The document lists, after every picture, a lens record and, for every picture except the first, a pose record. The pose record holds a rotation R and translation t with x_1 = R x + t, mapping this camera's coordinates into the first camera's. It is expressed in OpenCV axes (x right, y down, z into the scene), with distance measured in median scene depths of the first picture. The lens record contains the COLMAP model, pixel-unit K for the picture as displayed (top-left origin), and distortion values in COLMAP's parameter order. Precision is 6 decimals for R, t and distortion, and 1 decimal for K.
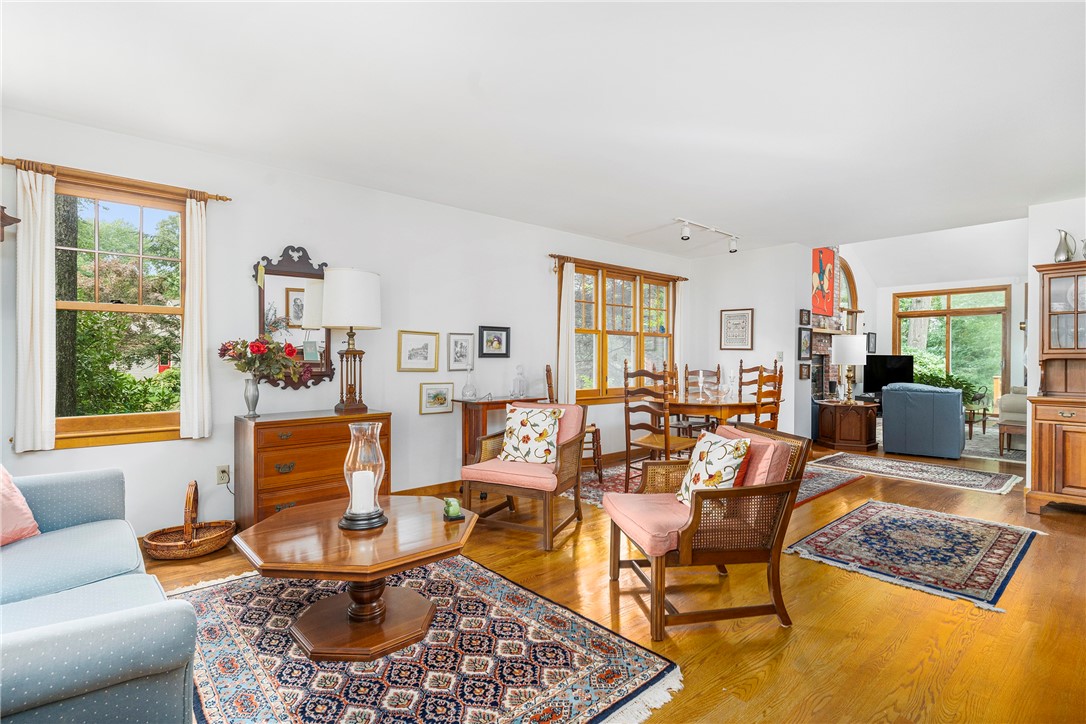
lens RADIAL K [[532.2, 0, 543.0], [0, 532.2, 362.0], [0, 0, 1]] dist [-0.000024, -0.000299]
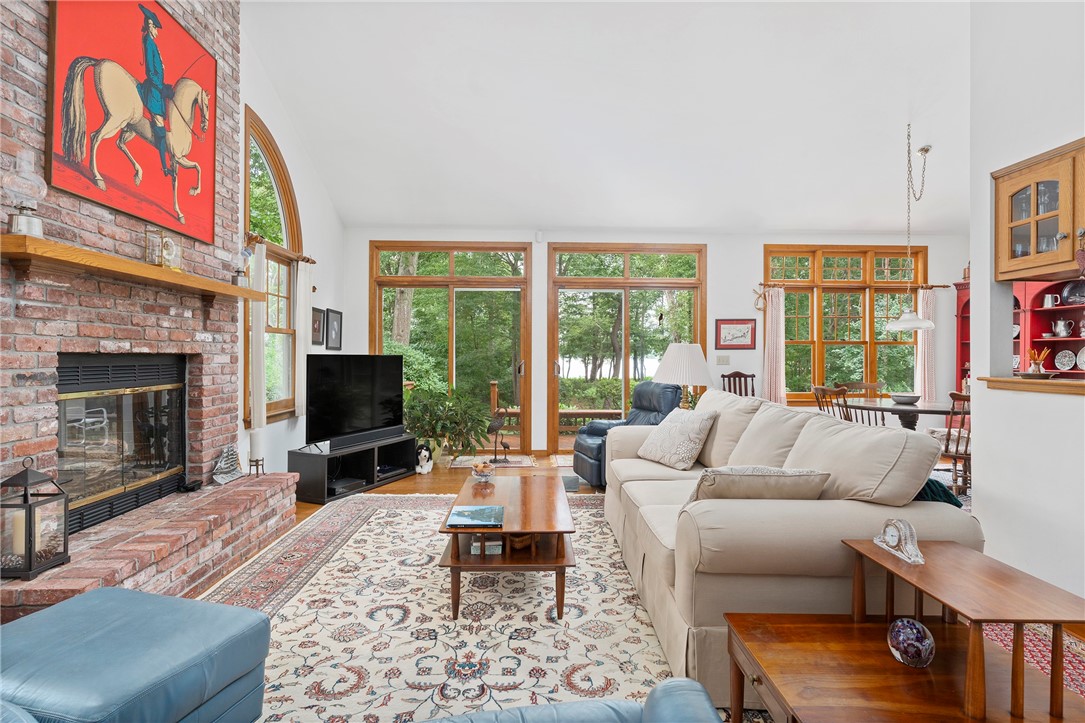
lens RADIAL K [[543.2, 0, 542.5], [0, 543.2, 361.5], [0, 0, 1]] dist [-0.000527, -0.000068]
pose [[0.642314, -0.010473, 0.766370, 0.688614], [0.006265, 0.999945, 0.008414, -0.016944], [-0.766416, -0.000603, 0.642344, 1.015475]]
